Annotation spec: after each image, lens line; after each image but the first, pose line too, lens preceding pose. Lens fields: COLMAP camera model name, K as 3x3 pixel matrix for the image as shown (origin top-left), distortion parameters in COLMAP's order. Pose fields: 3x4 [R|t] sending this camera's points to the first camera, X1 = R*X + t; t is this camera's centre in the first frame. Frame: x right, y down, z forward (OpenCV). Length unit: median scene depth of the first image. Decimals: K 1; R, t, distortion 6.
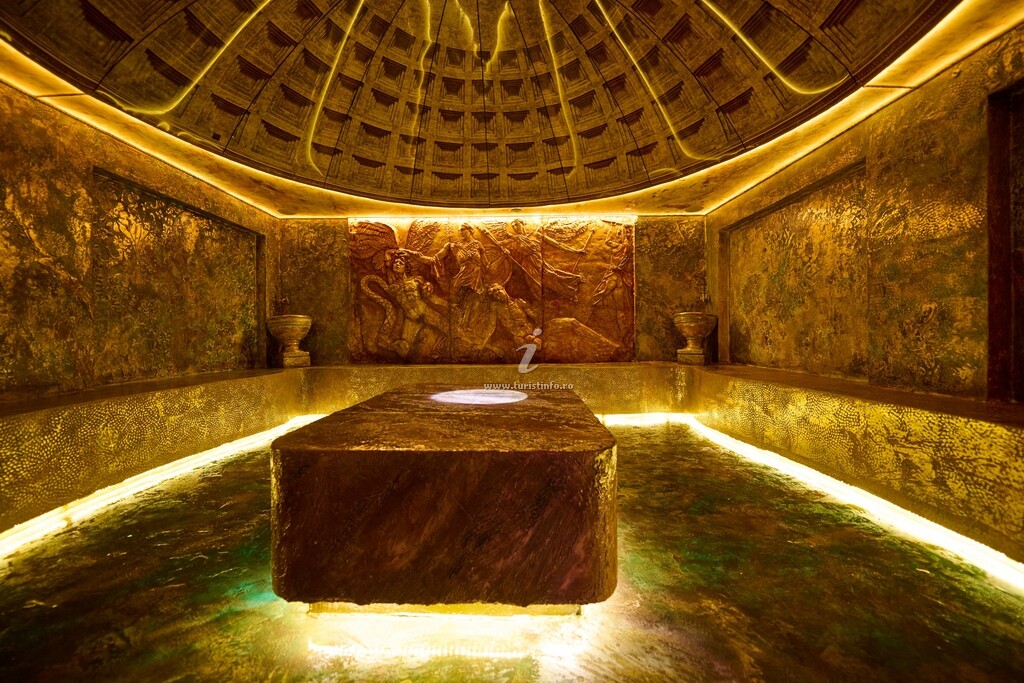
lens RADIAL K [[407.6, 0, 510.3], [0, 407.6, 336.3], [0, 0, 1]] dist [0.001591, -0.000444]
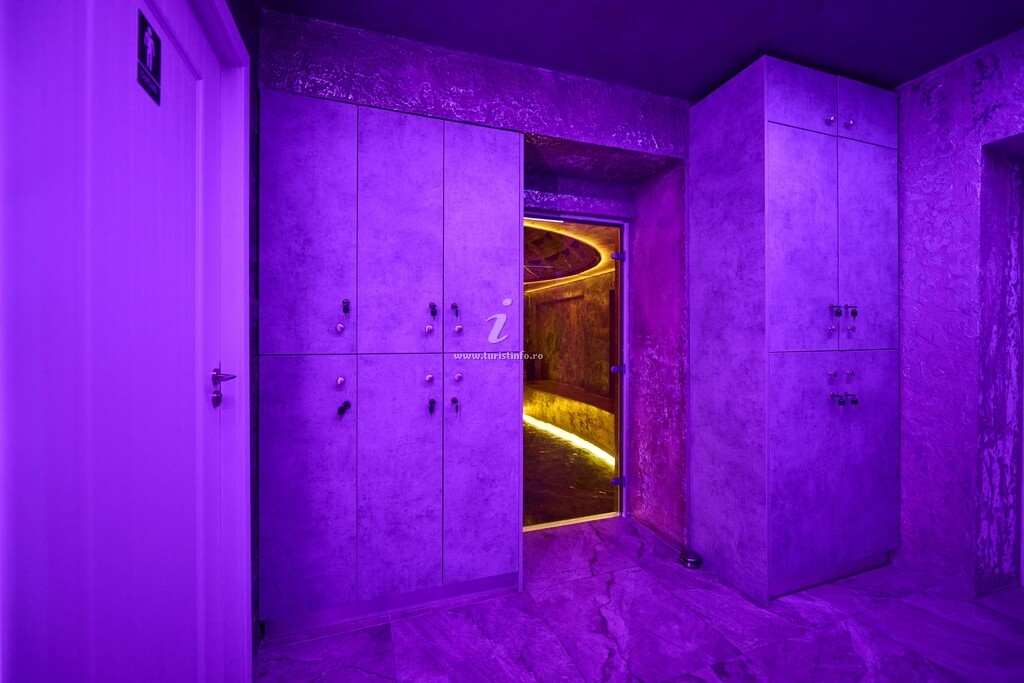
lens RADIAL K [[407.6, 0, 511.3], [0, 407.6, 337.9], [0, 0, 1]] dist [0.001591, -0.000444]
pose [[0.942836, 0.000293, 0.333258, -0.168240], [-0.001952, 0.999987, 0.004643, -0.113769], [-0.333252, -0.005028, 0.942824, -0.599789]]
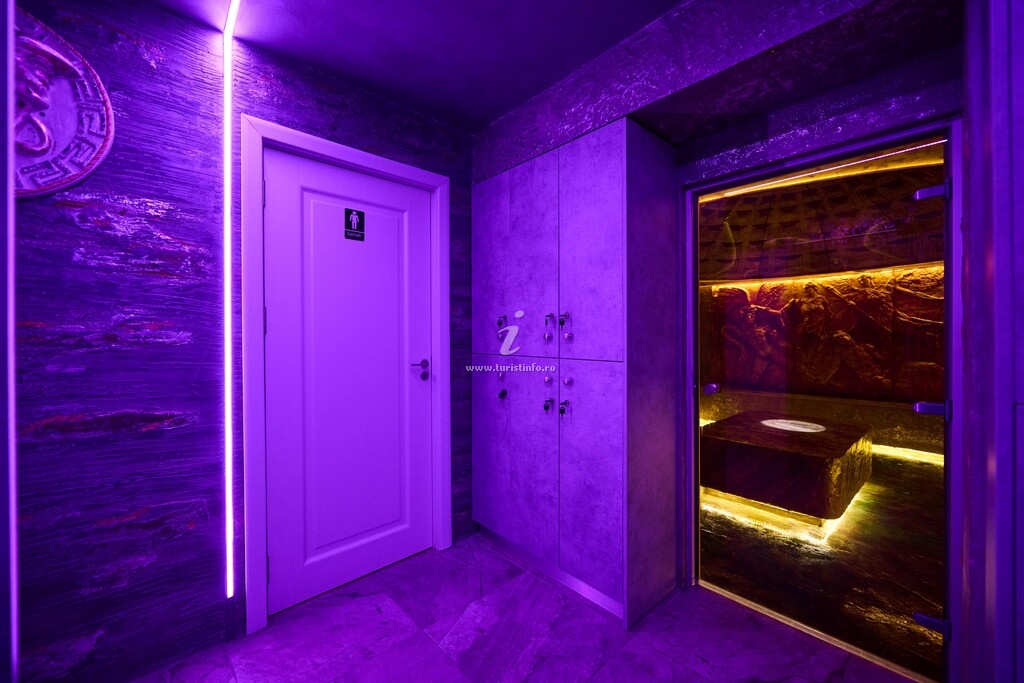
lens RADIAL K [[407.6, 0, 507.5], [0, 407.6, 336.7], [0, 0, 1]] dist [0.001591, -0.000444]
pose [[0.675228, 0.004506, -0.737596, 0.190543], [0.002633, 0.999960, 0.008518, -0.124251], [0.737605, -0.007694, 0.675189, -0.539634]]
